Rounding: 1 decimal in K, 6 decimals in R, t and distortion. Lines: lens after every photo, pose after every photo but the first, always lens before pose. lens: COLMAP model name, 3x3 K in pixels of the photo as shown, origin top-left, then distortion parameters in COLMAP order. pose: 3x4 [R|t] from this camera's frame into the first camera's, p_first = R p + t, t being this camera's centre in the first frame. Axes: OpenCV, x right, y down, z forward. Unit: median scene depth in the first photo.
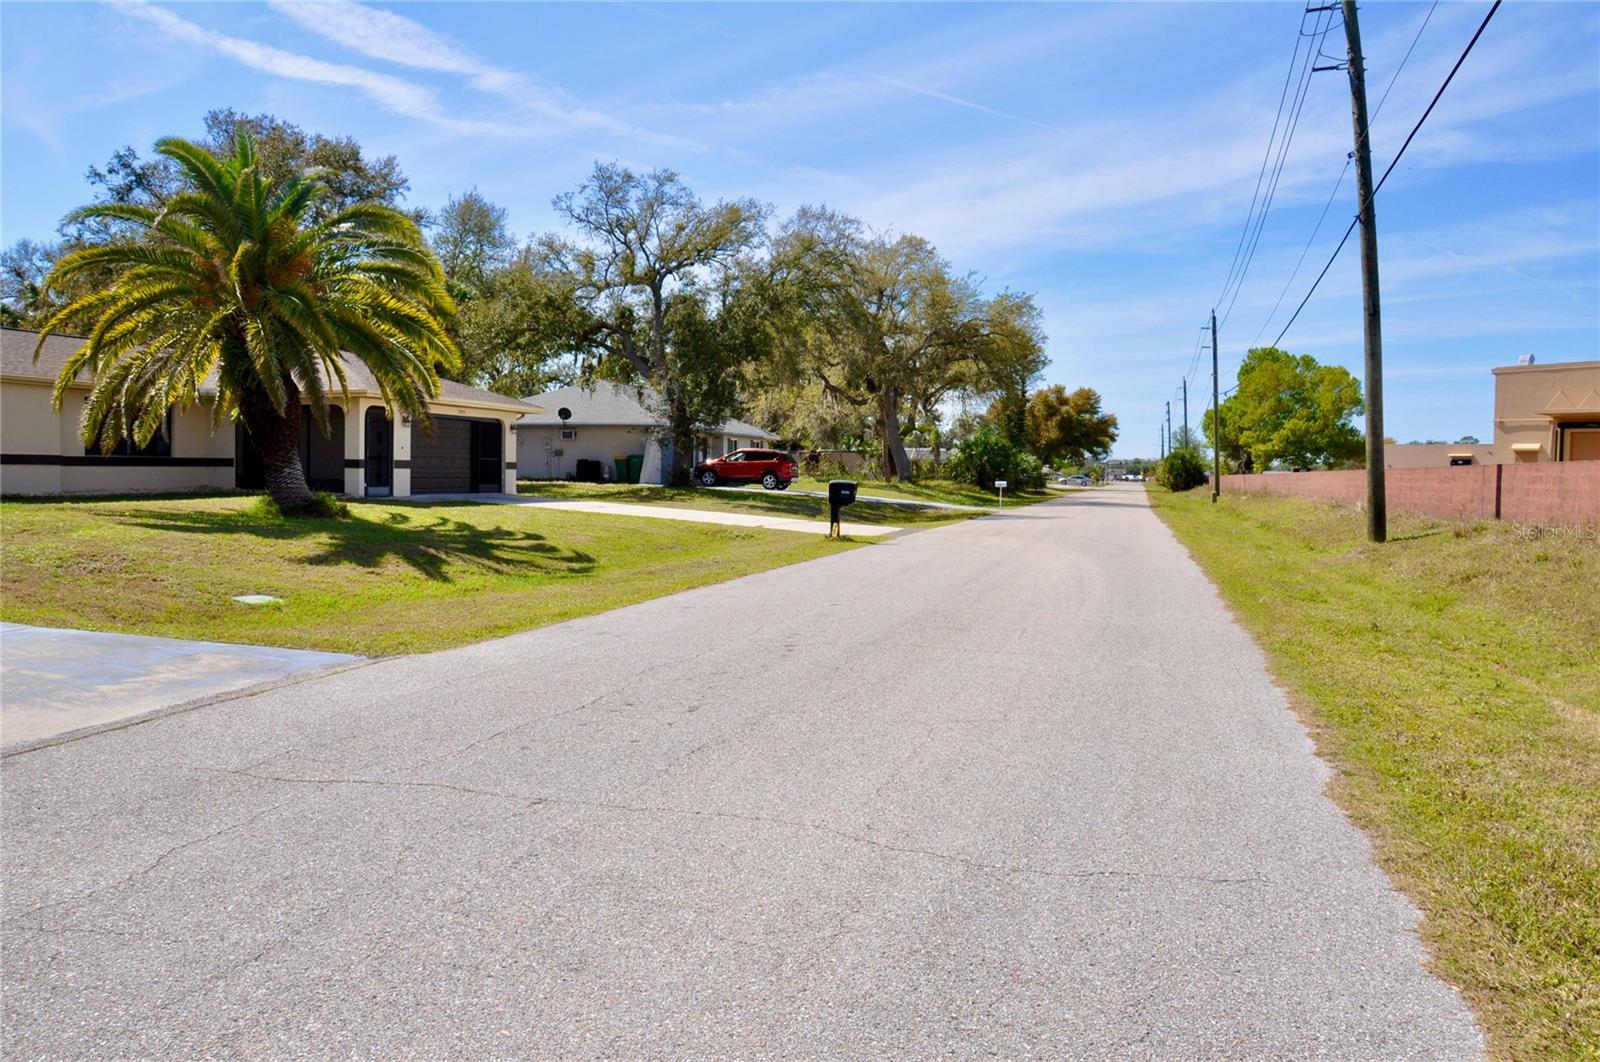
lens RADIAL K [[1246.4, 0, 800.0], [0, 1246.4, 531.0], [0, 0, 1]] dist [-0.156125, 0.090689]
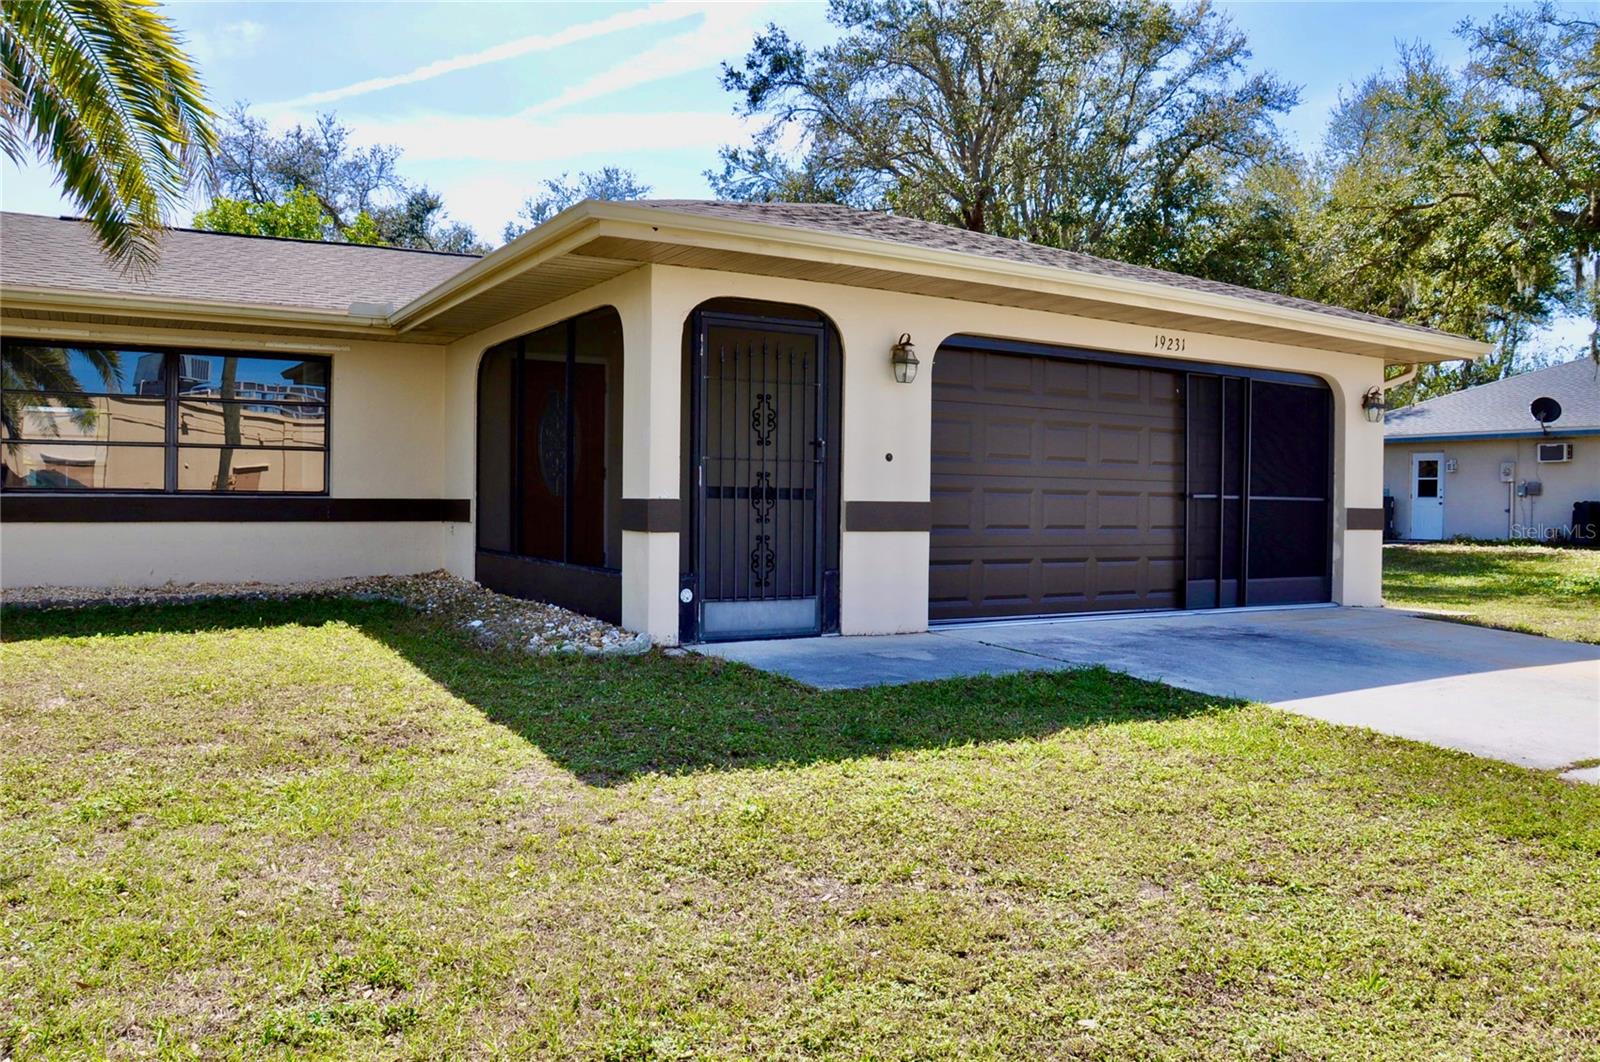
lens RADIAL K [[1264.5, 0, 800.0], [0, 1264.5, 531.0], [0, 0, 1]] dist [-0.157089, 0.142017]
pose [[0.739378, 0.004381, -0.673277, -0.098421], [-0.030309, 0.999182, -0.026783, -0.028812], [0.672608, 0.040209, 0.738905, 0.521662]]
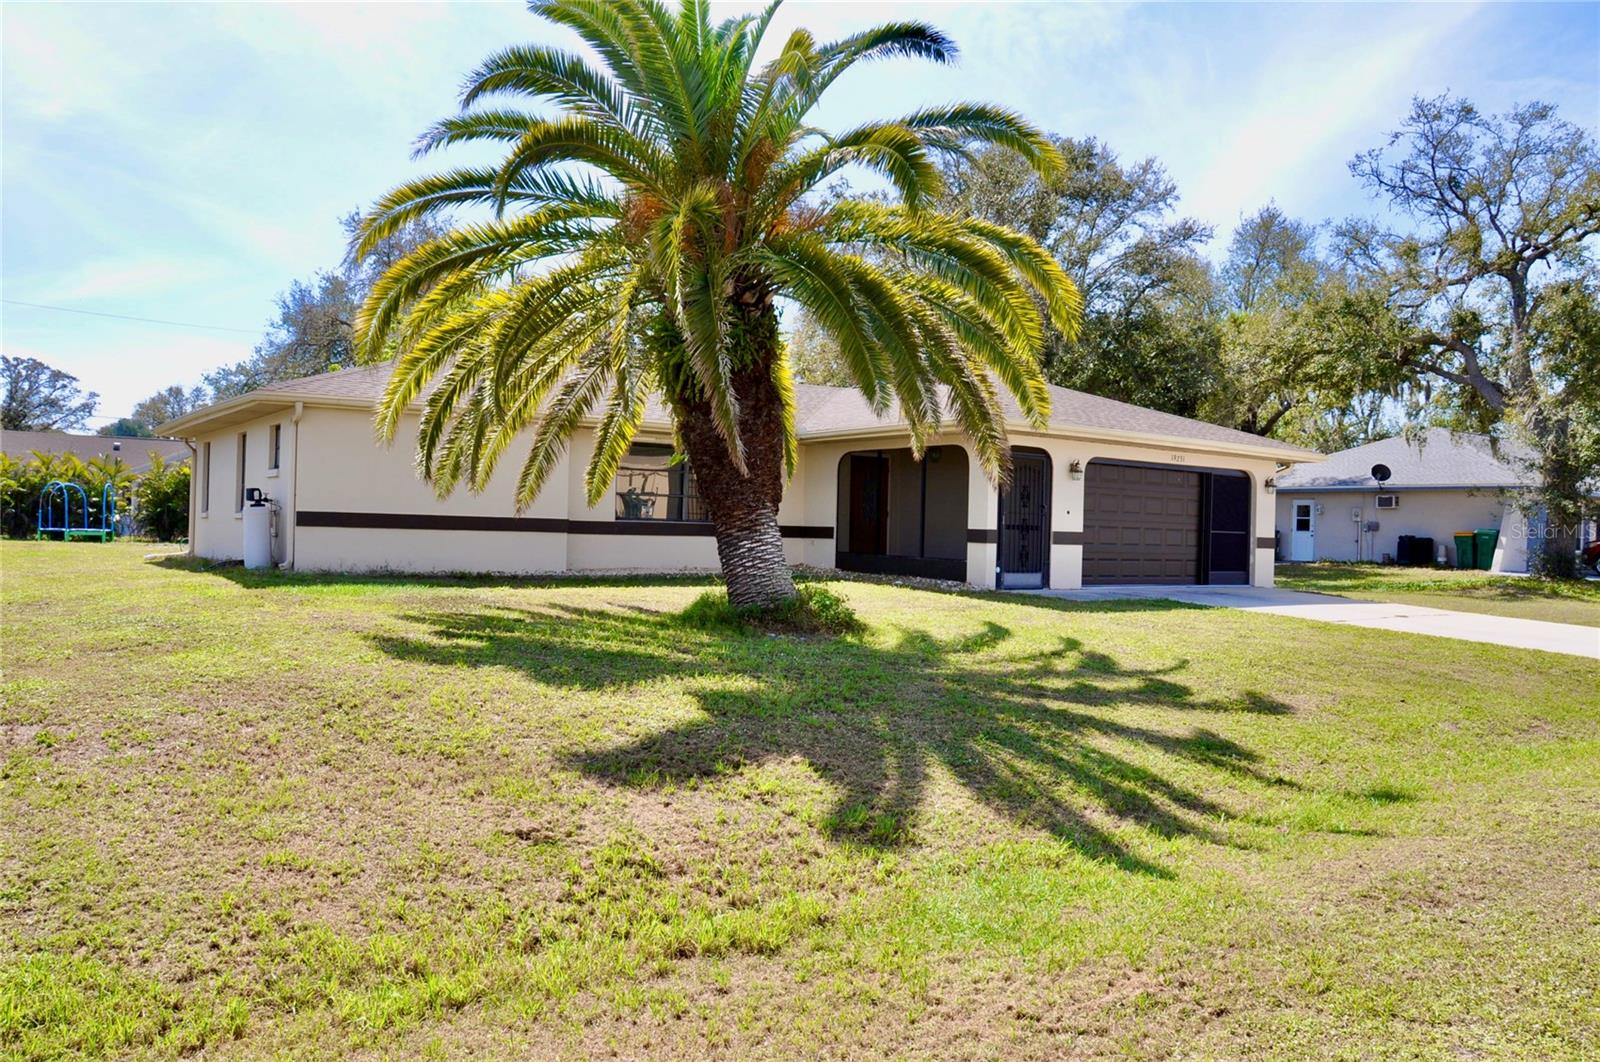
lens RADIAL K [[1264.5, 0, 800.0], [0, 1264.5, 531.0], [0, 0, 1]] dist [-0.157089, 0.142017]
pose [[0.791342, 0.002187, -0.611369, -0.023265], [-0.040715, 0.997962, -0.049131, -0.013681], [0.610016, 0.063771, 0.789819, 0.268245]]
